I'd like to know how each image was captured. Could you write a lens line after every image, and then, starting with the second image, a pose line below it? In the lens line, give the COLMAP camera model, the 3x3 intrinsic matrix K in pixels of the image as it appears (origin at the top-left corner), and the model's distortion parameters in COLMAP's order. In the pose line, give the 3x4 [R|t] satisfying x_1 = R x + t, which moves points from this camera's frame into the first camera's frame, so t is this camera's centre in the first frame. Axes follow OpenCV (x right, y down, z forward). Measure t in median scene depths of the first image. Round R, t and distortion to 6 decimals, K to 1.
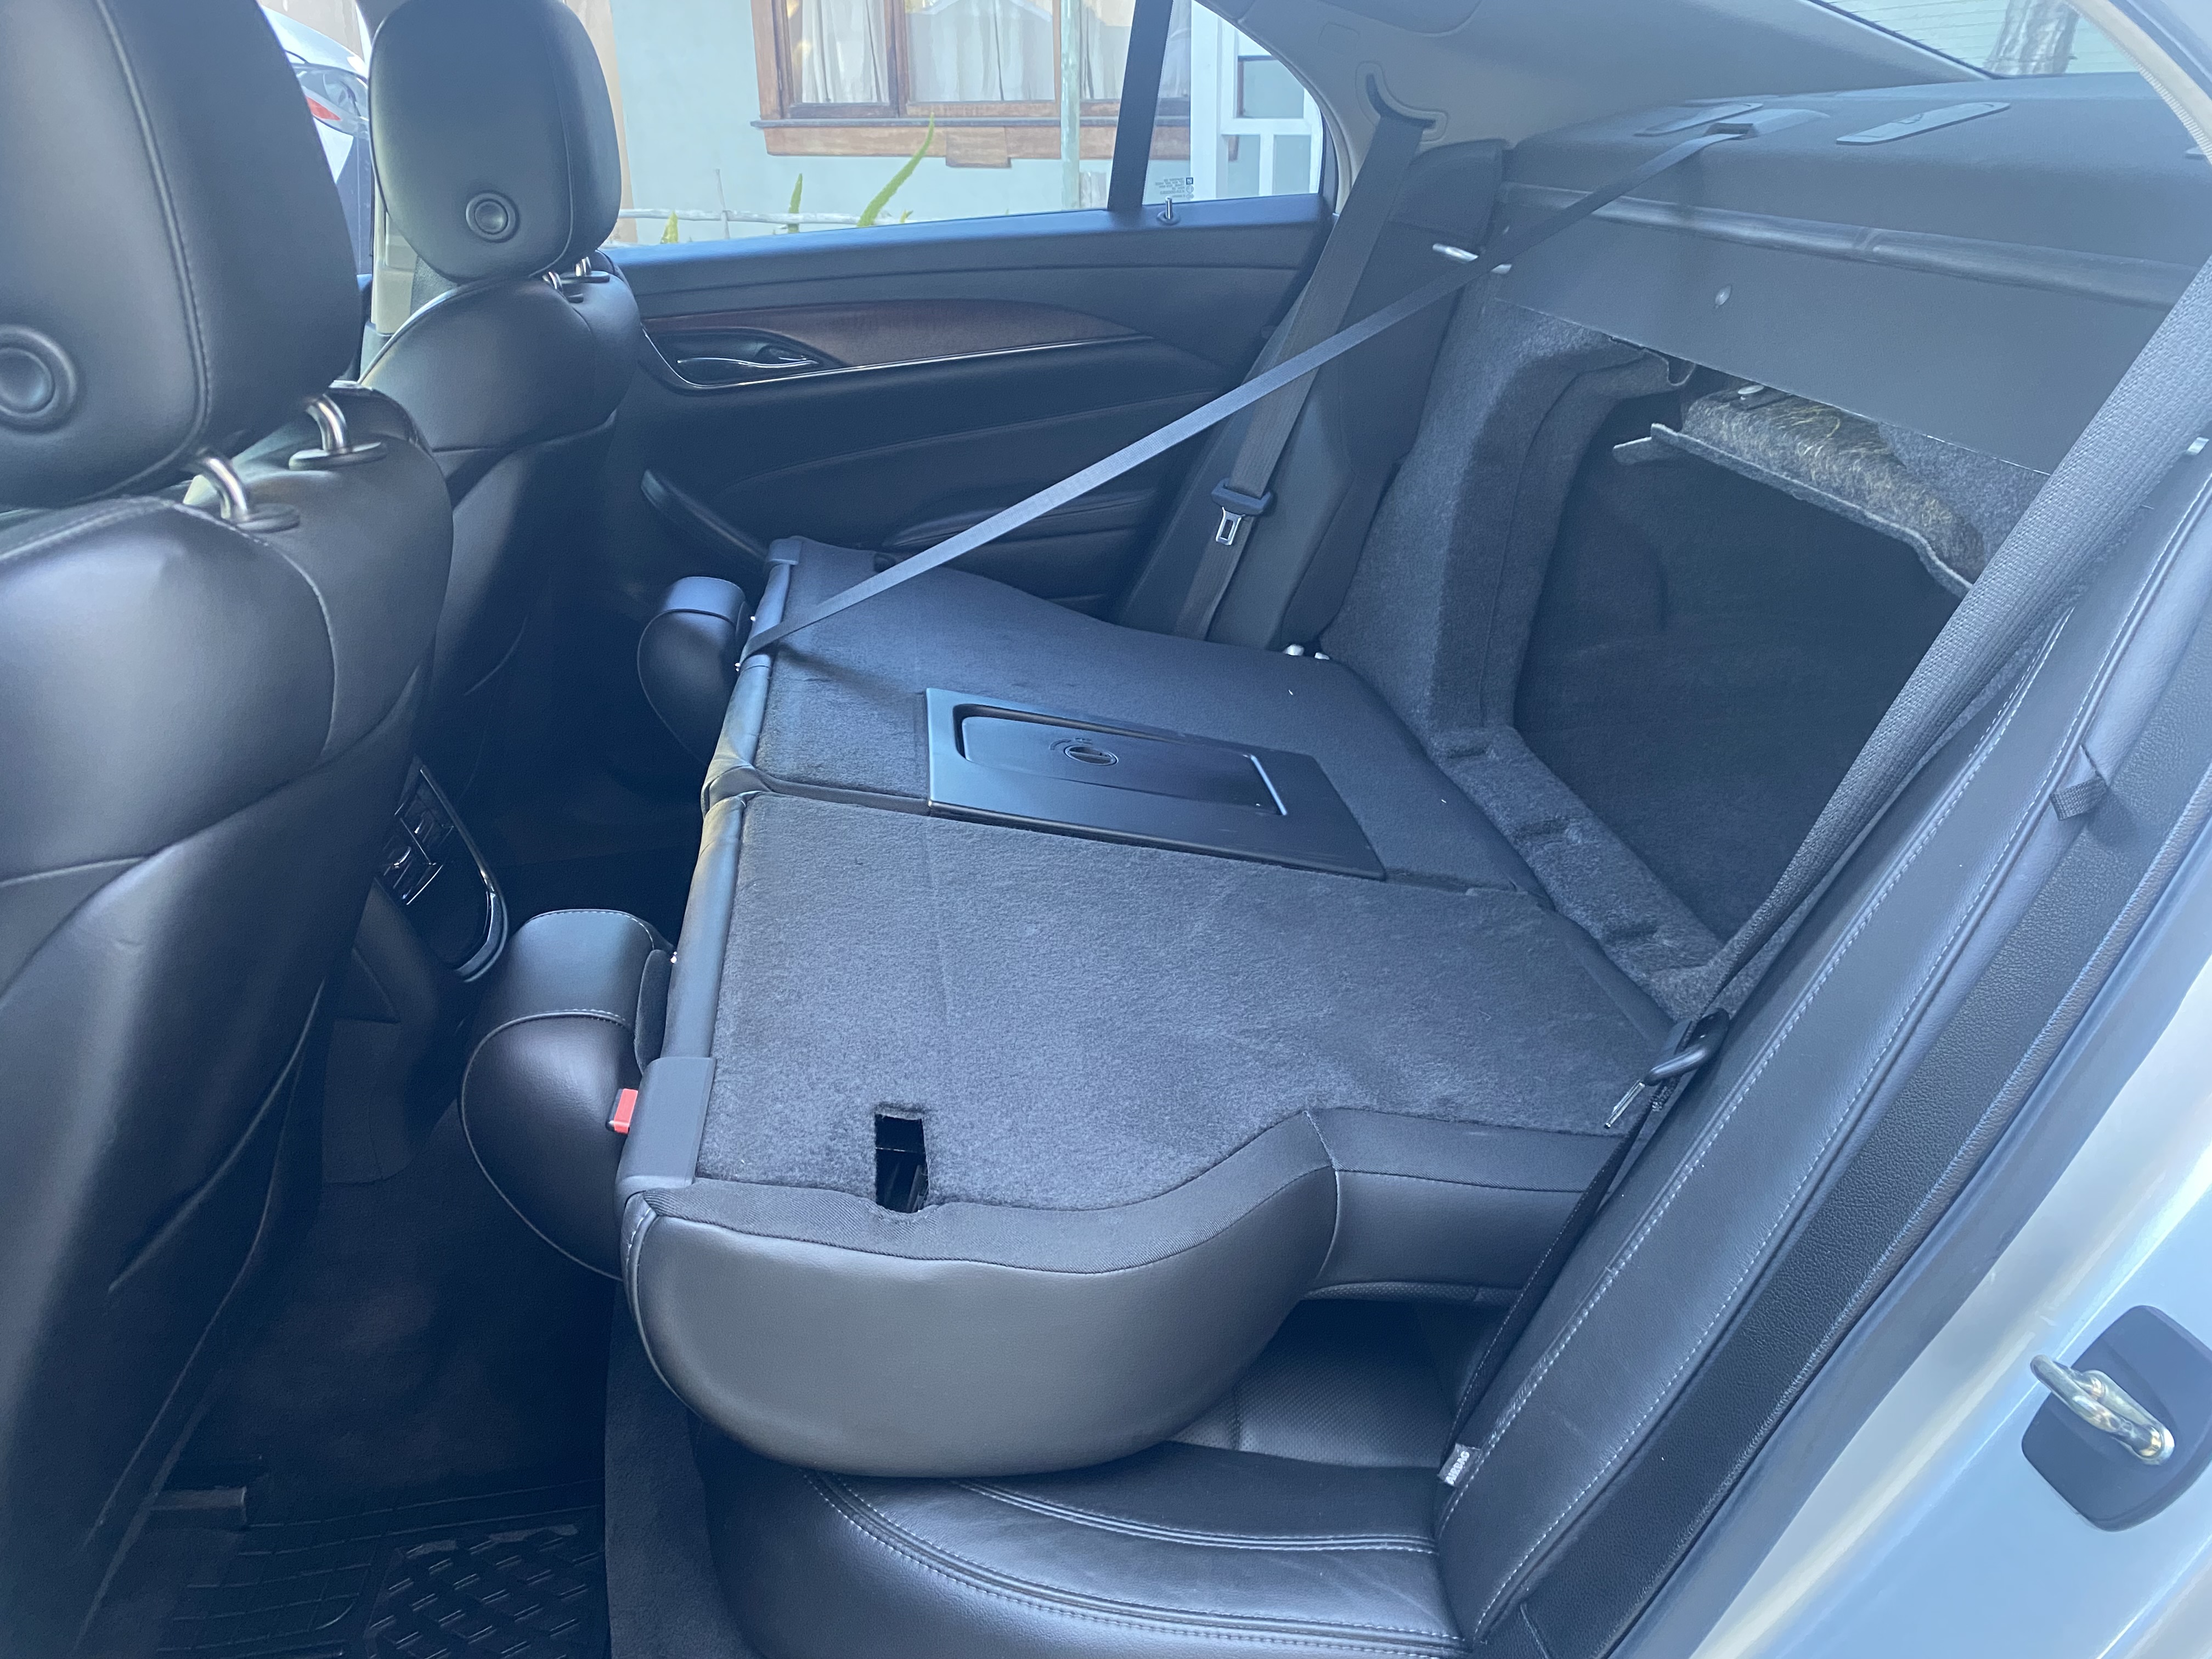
lens RADIAL K [[1664.5, 0, 1123.0], [0, 1664.5, 820.6], [0, 0, 1]] dist [0.014140, -0.021850]
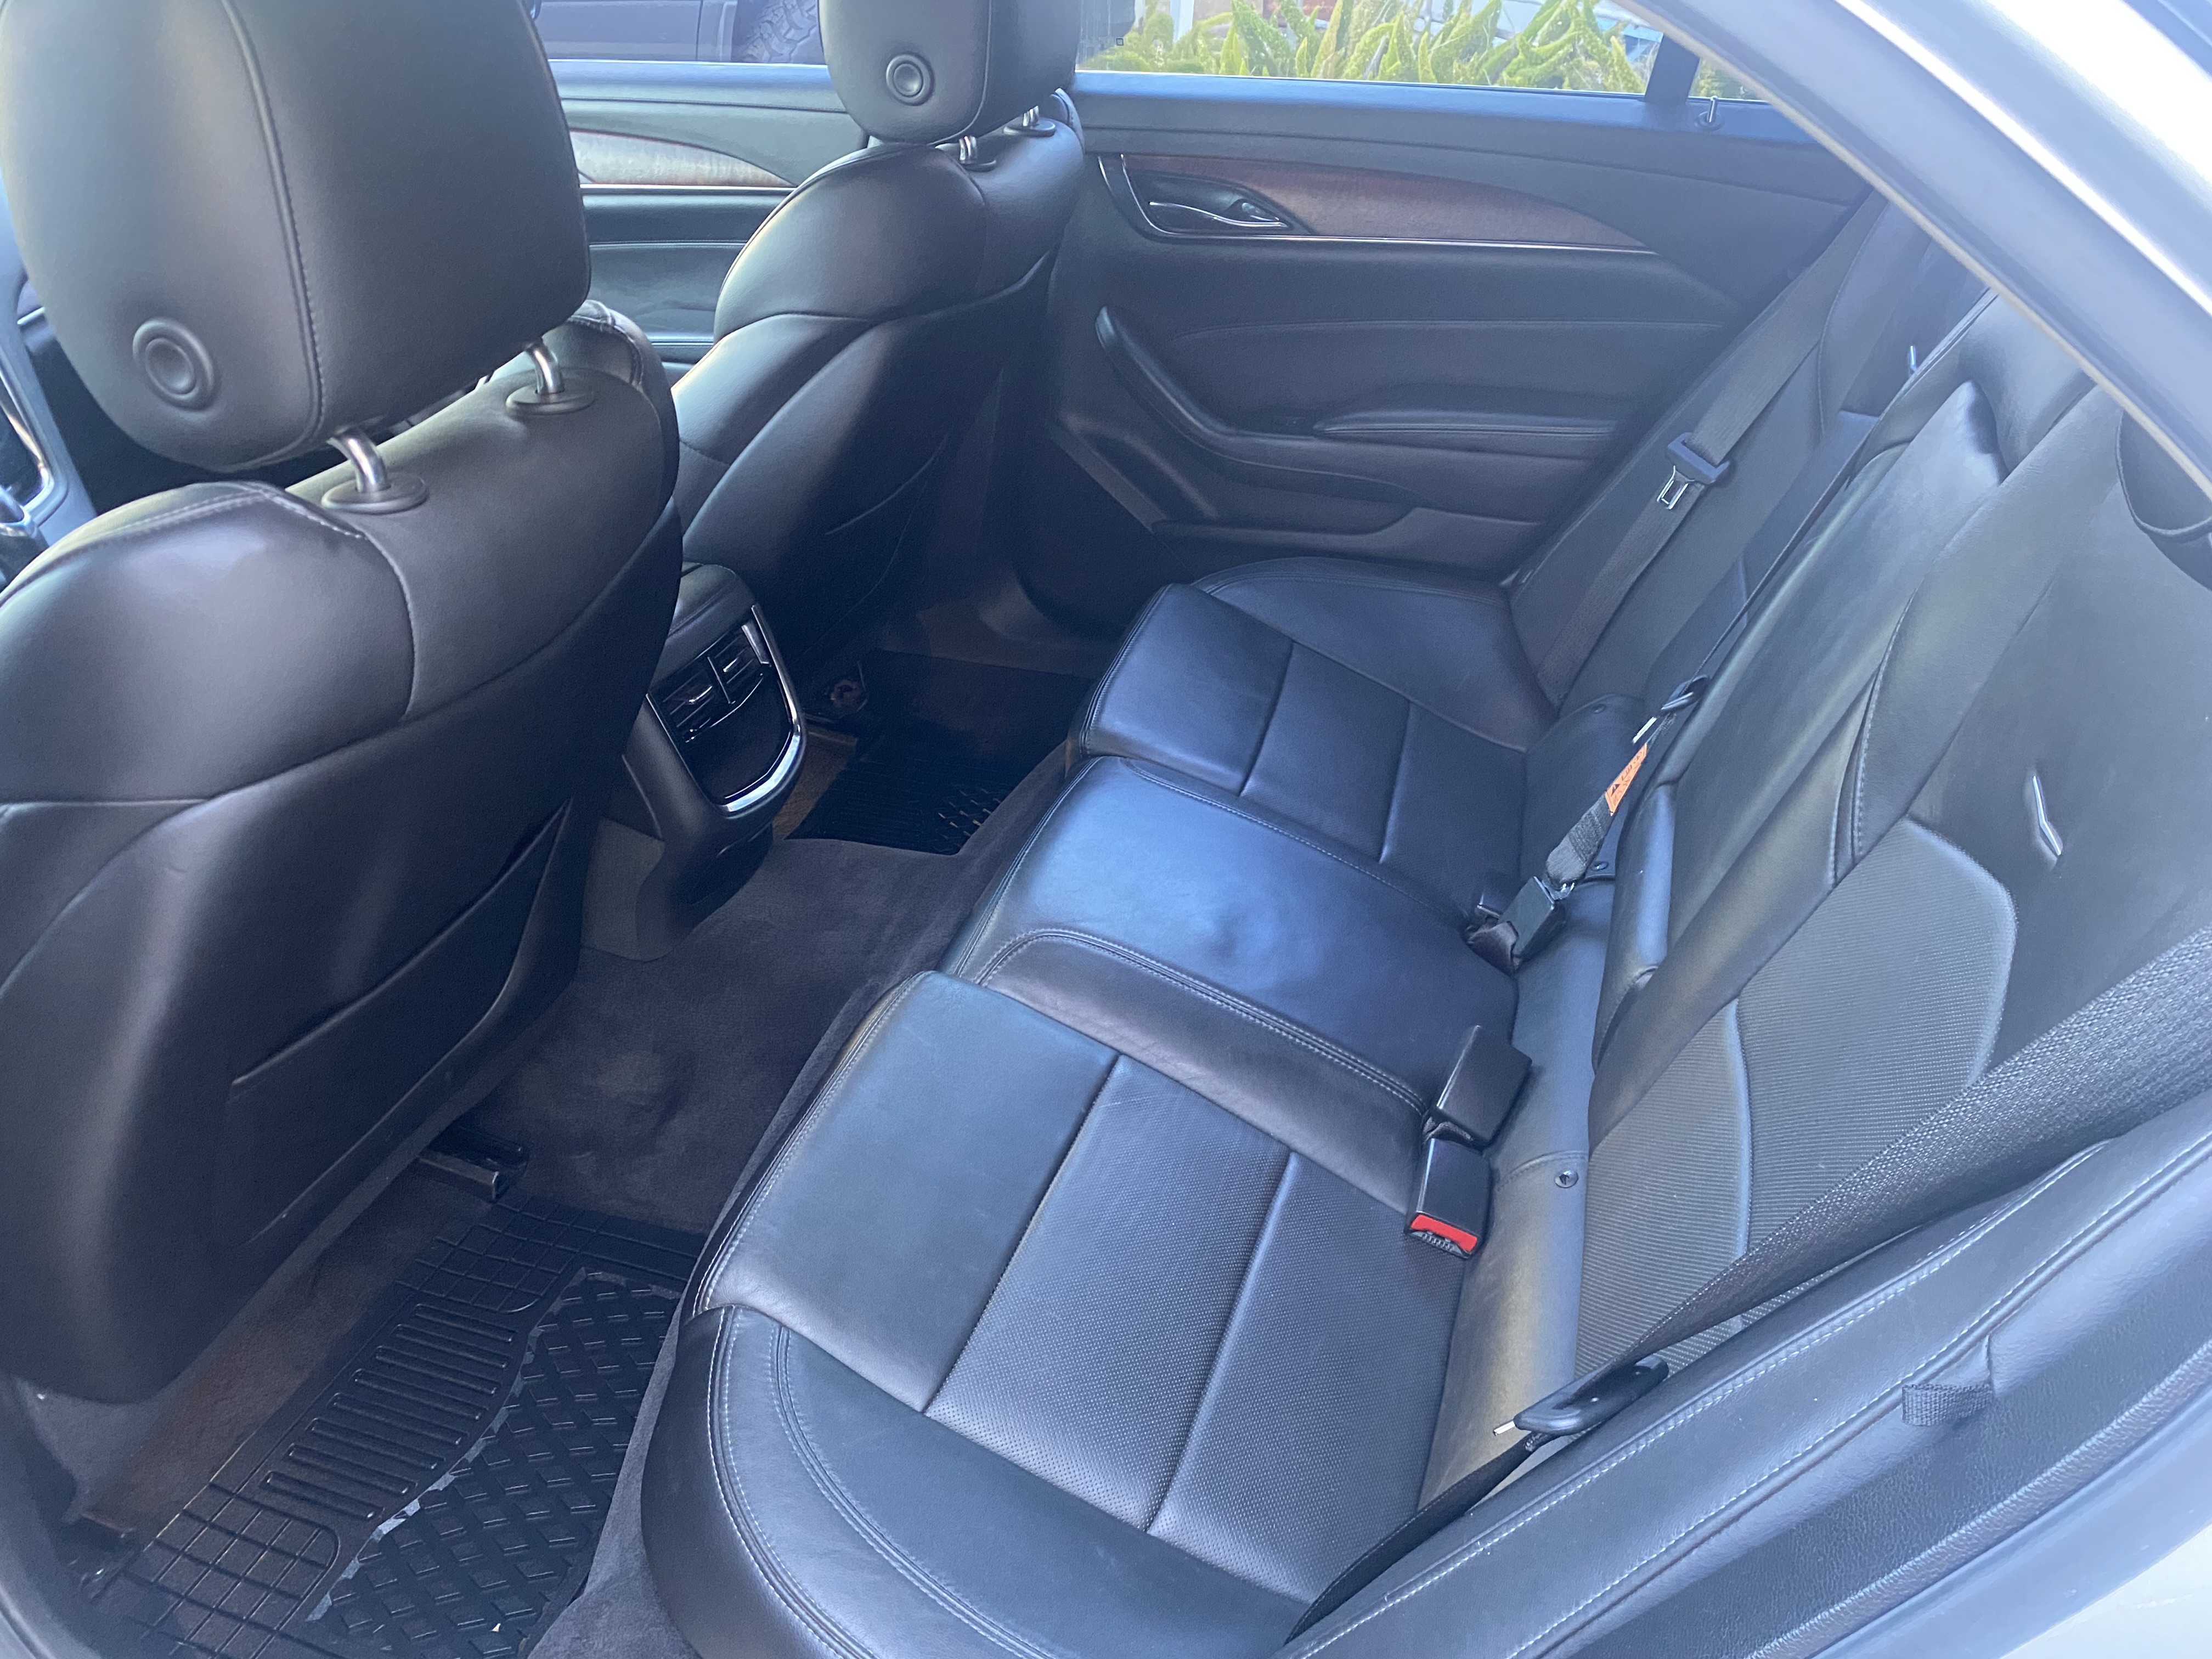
lens RADIAL K [[1664.5, 0, 1121.6], [0, 1664.5, 833.2], [0, 0, 1]] dist [0.014140, -0.021850]
pose [[0.907830, 0.275560, -0.316088, 0.178815], [-0.220856, 0.954955, 0.198199, -0.157380], [0.356466, -0.110121, 0.927796, 0.066961]]
